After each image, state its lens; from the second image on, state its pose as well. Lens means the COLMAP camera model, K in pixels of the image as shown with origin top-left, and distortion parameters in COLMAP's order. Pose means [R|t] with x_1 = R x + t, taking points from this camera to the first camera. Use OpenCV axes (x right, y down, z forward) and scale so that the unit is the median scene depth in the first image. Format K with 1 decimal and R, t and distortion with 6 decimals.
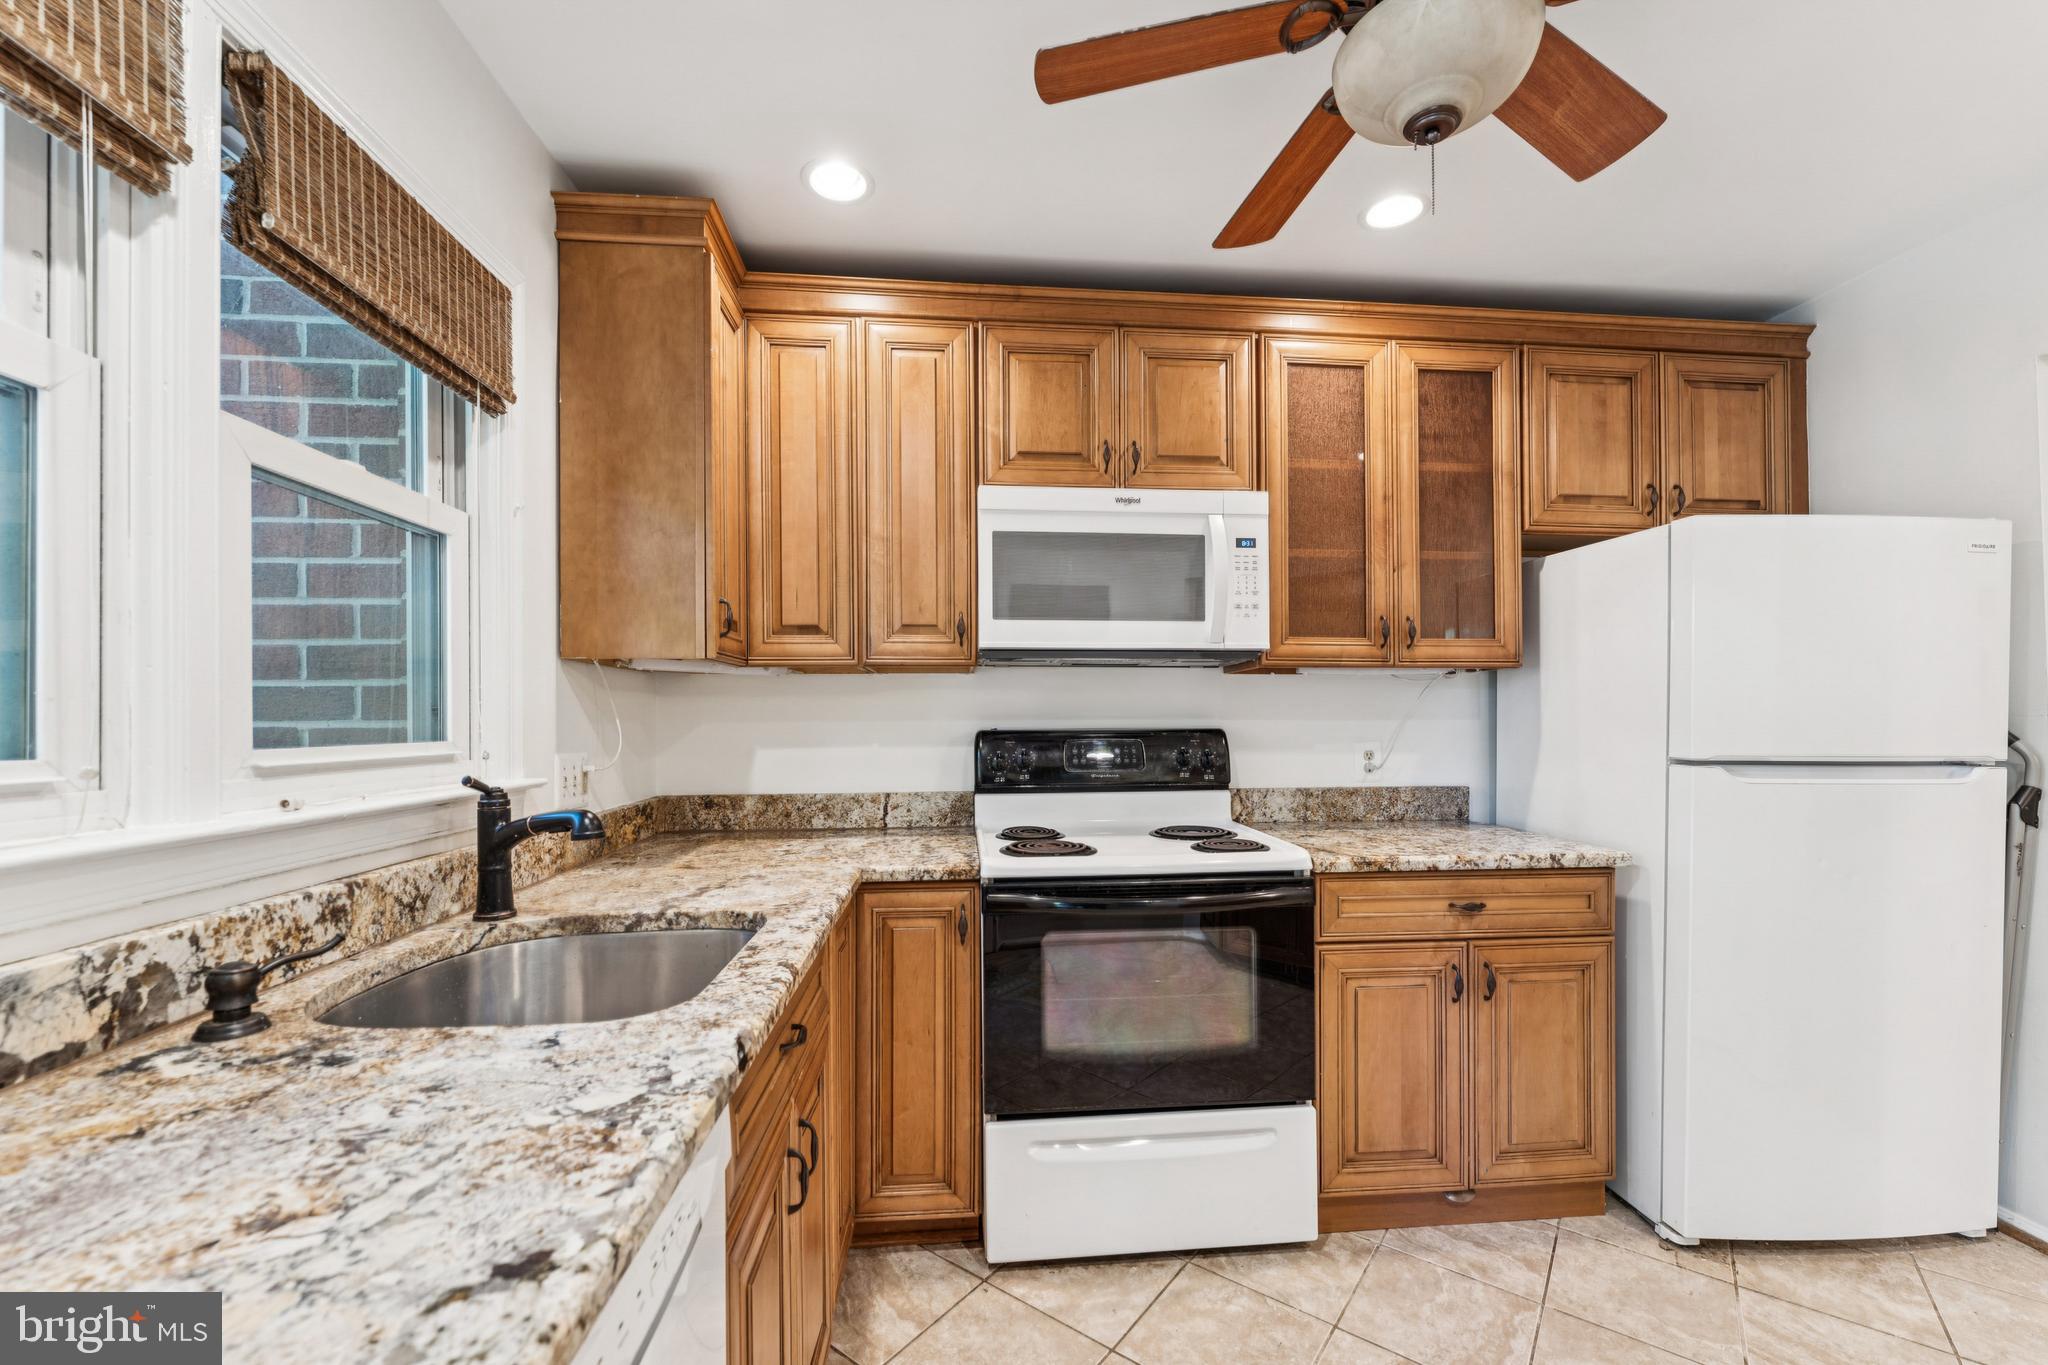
lens RADIAL K [[821.6, 0, 1032.5], [0, 821.6, 722.3], [0, 0, 1]] dist [0.010016, 0.000244]
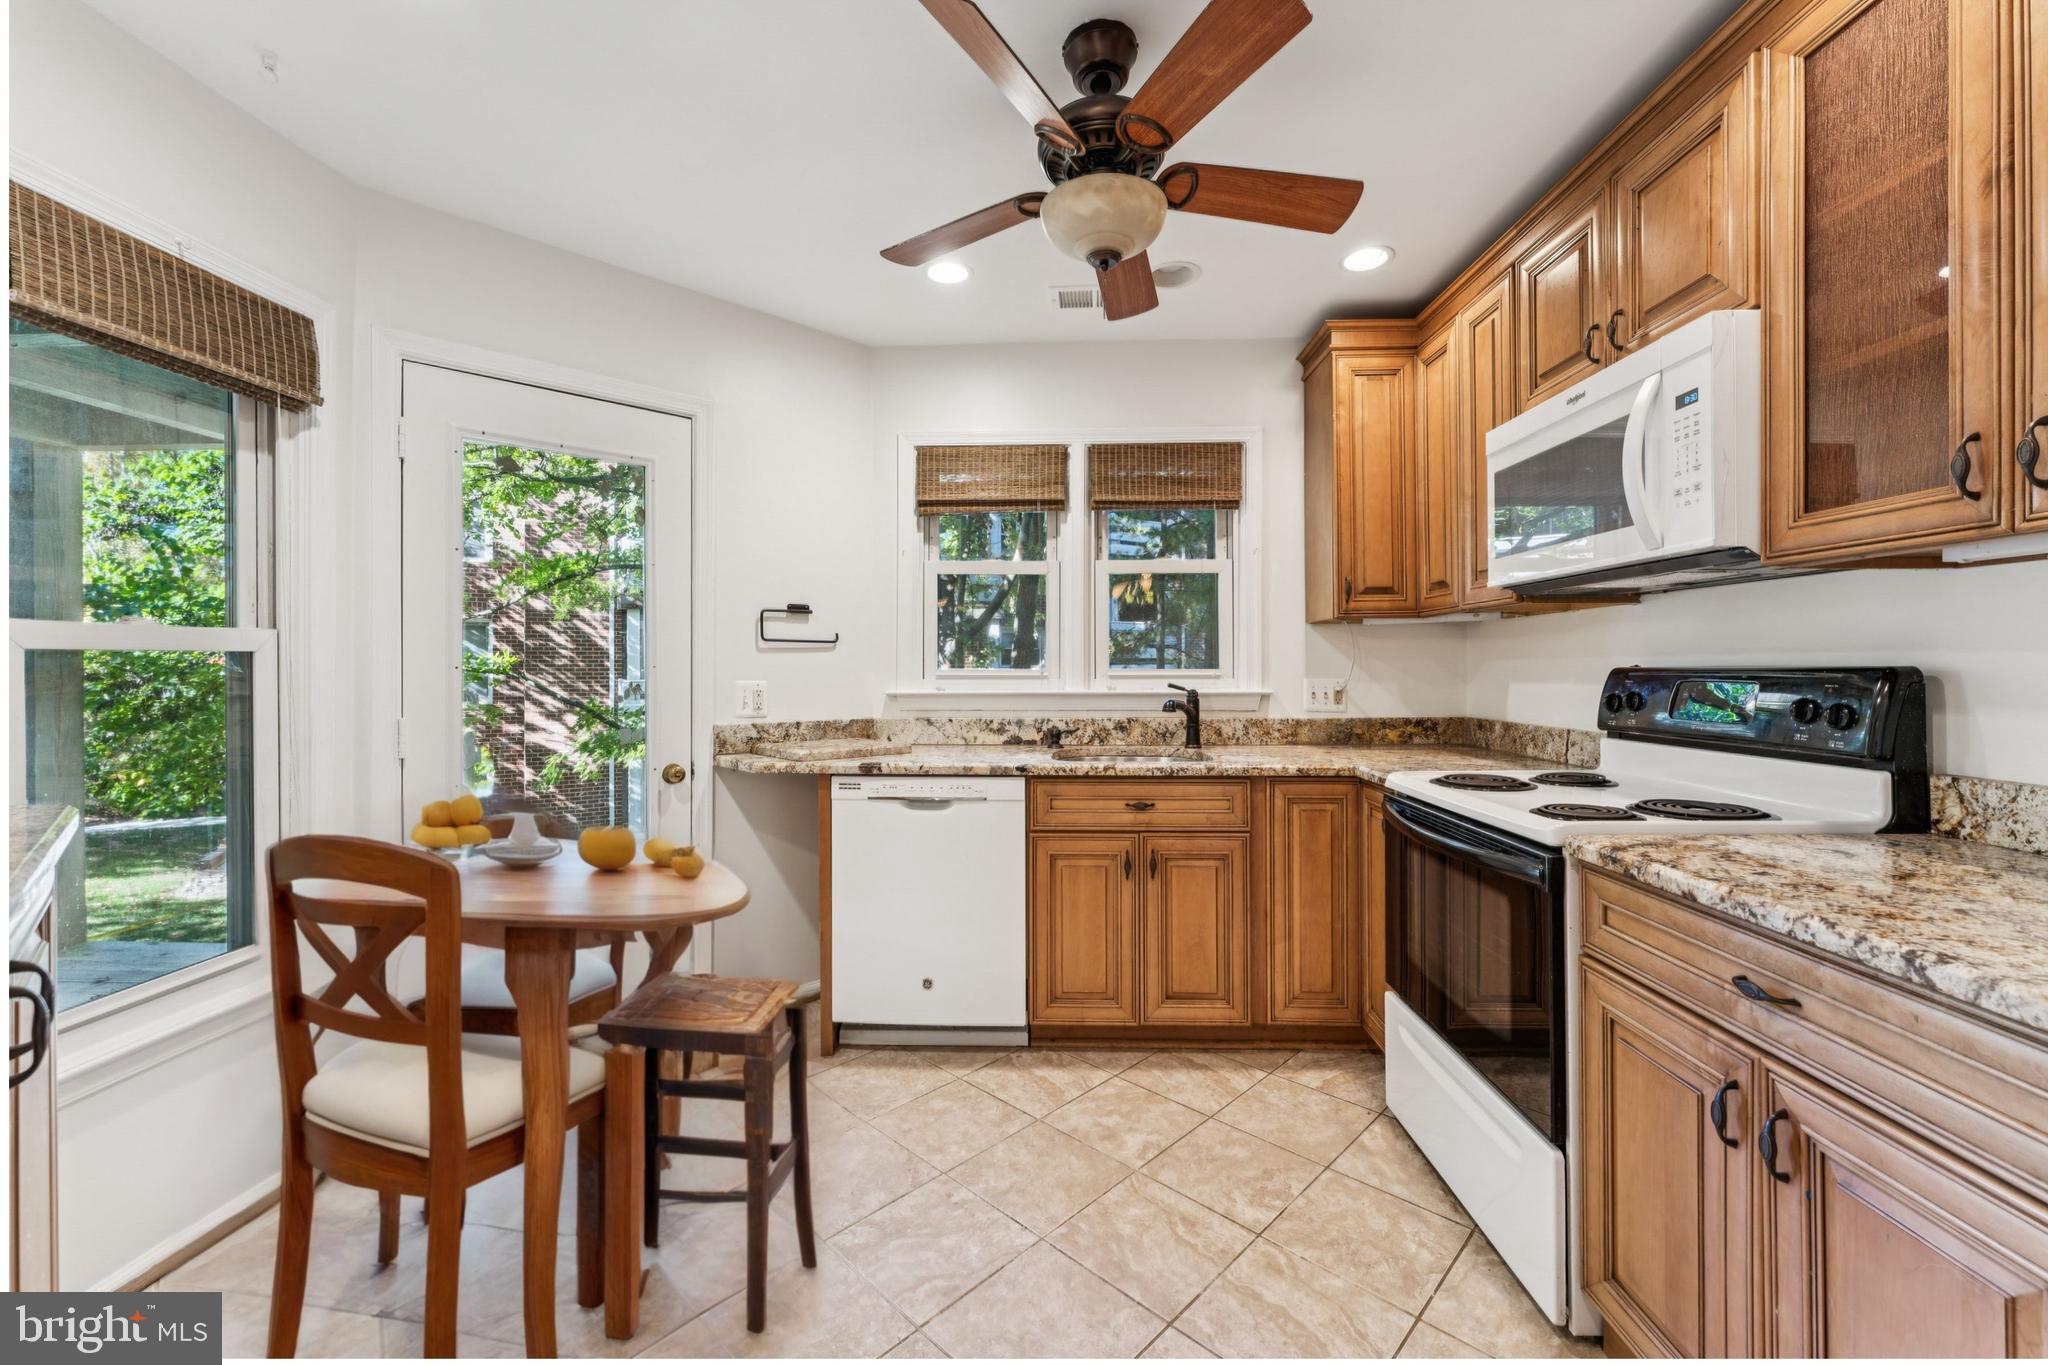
lens RADIAL K [[832.4, 0, 1023.8], [0, 832.4, 667.6], [0, 0, 1]] dist [0.000834, -0.000051]
pose [[-0.128954, 0.005264, -0.991637, 1.138720], [0.001743, 0.999986, 0.005082, 0.005702], [0.991649, -0.001073, -0.128961, 0.587226]]
